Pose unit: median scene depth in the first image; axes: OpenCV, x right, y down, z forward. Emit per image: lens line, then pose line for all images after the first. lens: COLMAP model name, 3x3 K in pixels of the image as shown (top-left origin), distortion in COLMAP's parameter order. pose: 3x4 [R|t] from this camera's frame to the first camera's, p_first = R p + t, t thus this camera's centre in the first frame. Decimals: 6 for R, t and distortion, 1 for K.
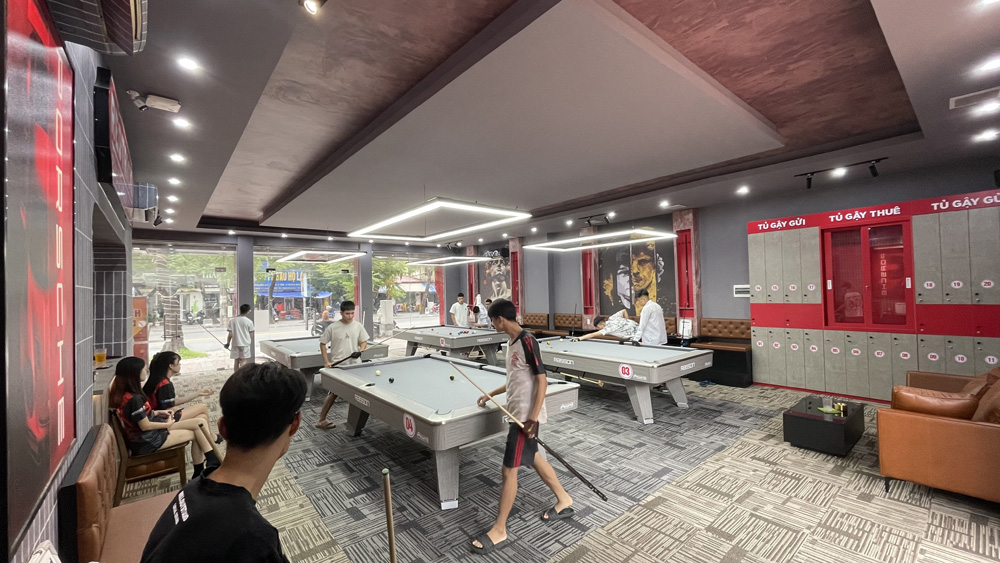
lens RADIAL K [[402.1, 0, 496.3], [0, 402.1, 282.2], [0, 0, 1]] dist [-0.003680, 0.002265]
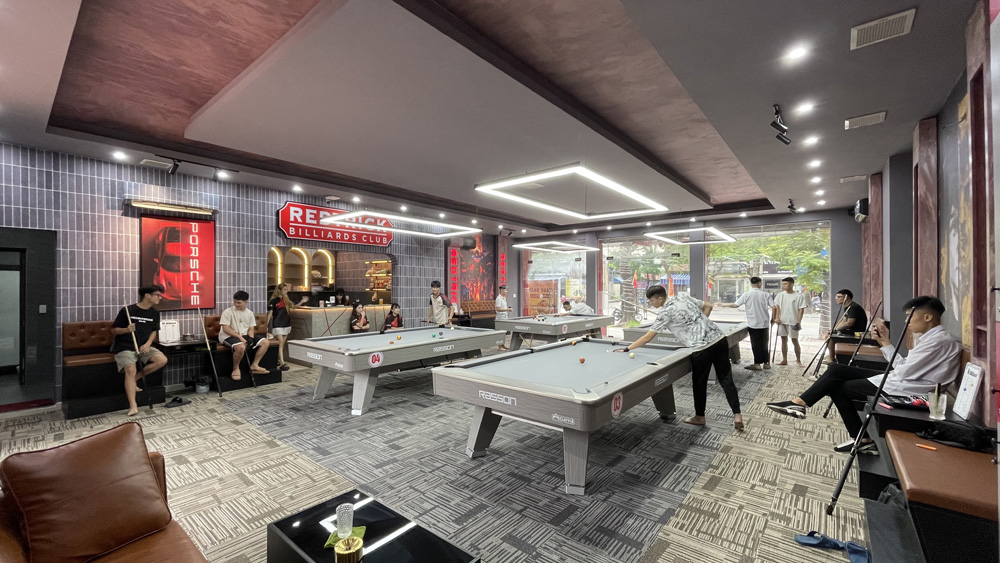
lens RADIAL K [[402.1, 0, 501.6], [0, 402.1, 282.4], [0, 0, 1]] dist [-0.003680, 0.002265]
pose [[0.202034, 0.015866, -0.979250, 0.650690], [0.018330, 0.999632, 0.019978, 0.015597], [0.979207, -0.021986, 0.201668, 0.544792]]
